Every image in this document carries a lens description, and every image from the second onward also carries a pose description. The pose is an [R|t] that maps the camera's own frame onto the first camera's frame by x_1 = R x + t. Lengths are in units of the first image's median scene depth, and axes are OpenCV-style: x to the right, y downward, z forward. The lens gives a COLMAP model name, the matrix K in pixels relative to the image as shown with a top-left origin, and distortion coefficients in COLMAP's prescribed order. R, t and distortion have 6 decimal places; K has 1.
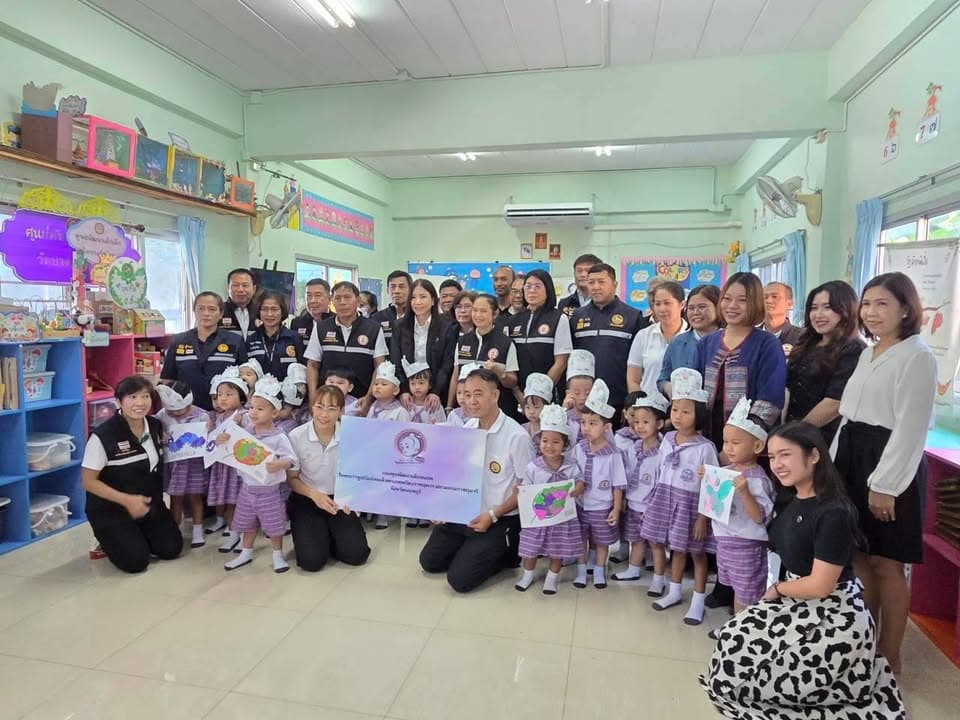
lens RADIAL K [[602.6, 0, 485.3], [0, 602.6, 362.0], [0, 0, 1]] dist [-0.000173, 0.001206]
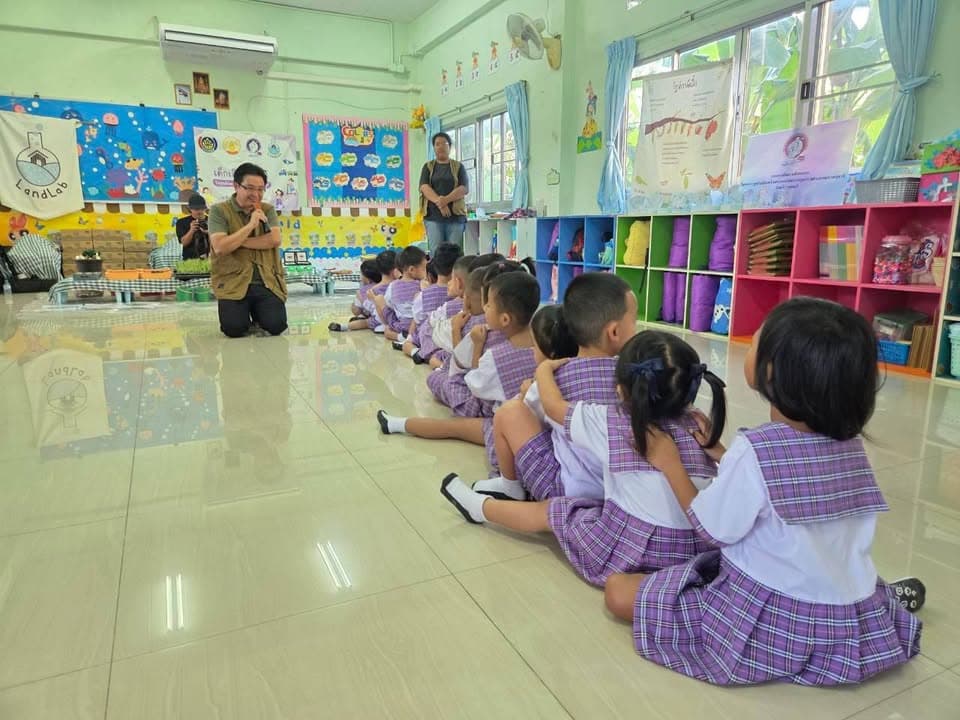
lens RADIAL K [[638.7, 0, 475.4], [0, 638.7, 358.1], [0, 0, 1]] dist [0.068784, -0.049236]
pose [[0.791851, -0.131570, 0.596373, -0.364059], [0.061172, 0.988694, 0.136900, 0.132124], [-0.607643, -0.071923, 0.790947, 0.112991]]
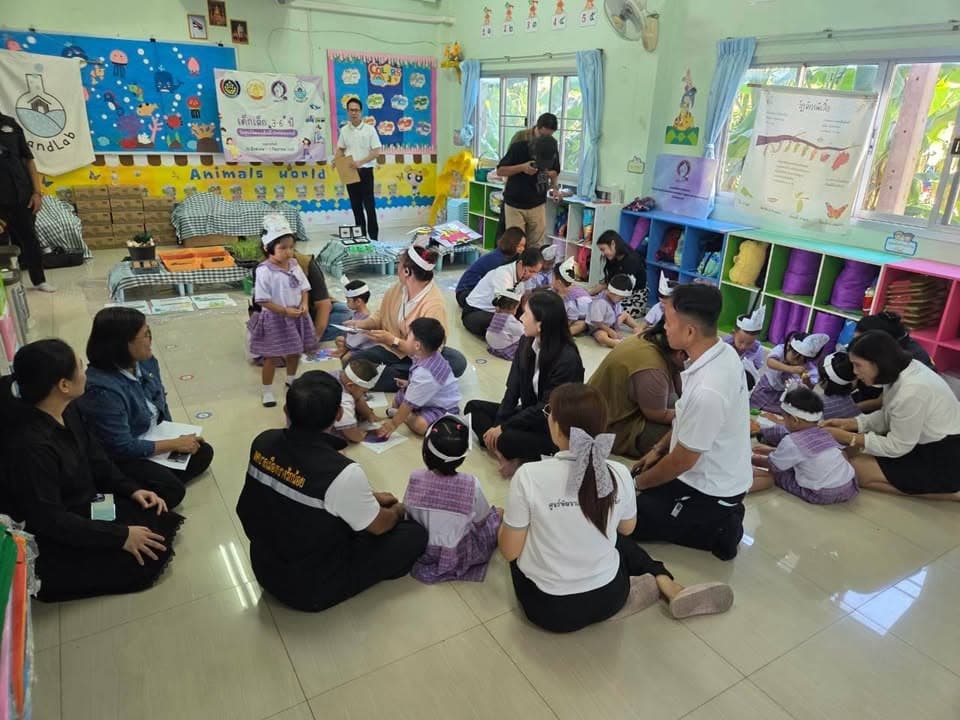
lens RADIAL K [[641.3, 0, 488.3], [0, 641.3, 362.2], [0, 0, 1]] dist [0.054792, -0.042517]
pose [[0.720345, -0.240514, 0.650581, -0.542784], [0.032350, 0.948585, 0.314864, -0.081599], [-0.692861, -0.205765, 0.691089, 0.313065]]
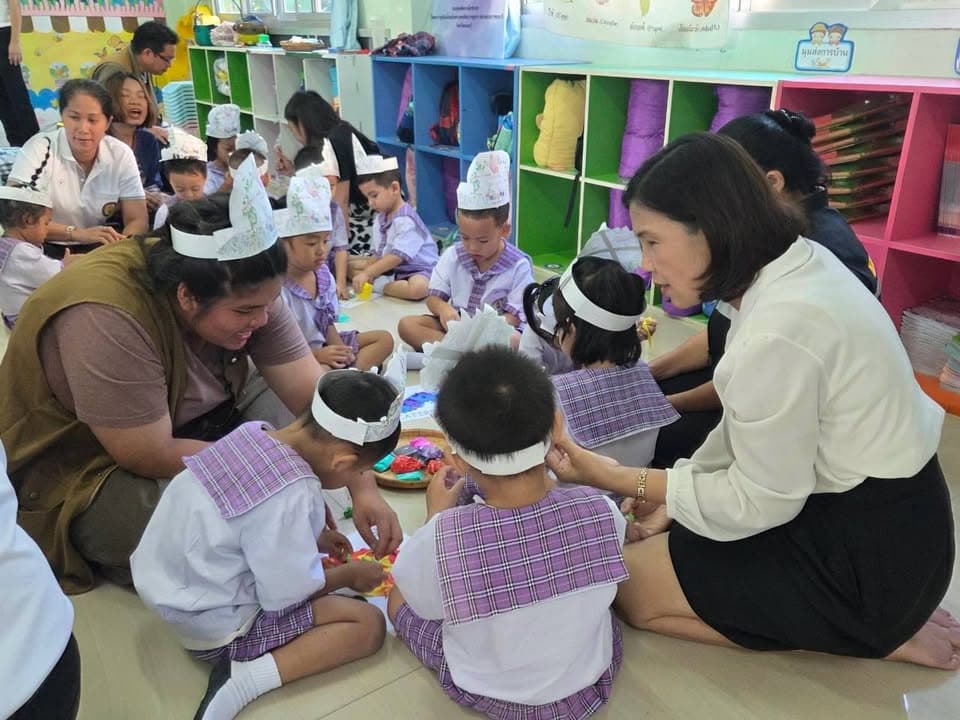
lens RADIAL K [[824.0, 0, 480.0], [0, 824.0, 360.0], [0, 0, 1]] dist [0.033830, -0.007596]
pose [[0.671361, -0.286404, 0.683554, -0.091702], [0.069026, 0.942468, 0.327092, 0.062964], [-0.737909, -0.172414, 0.652506, 0.348120]]
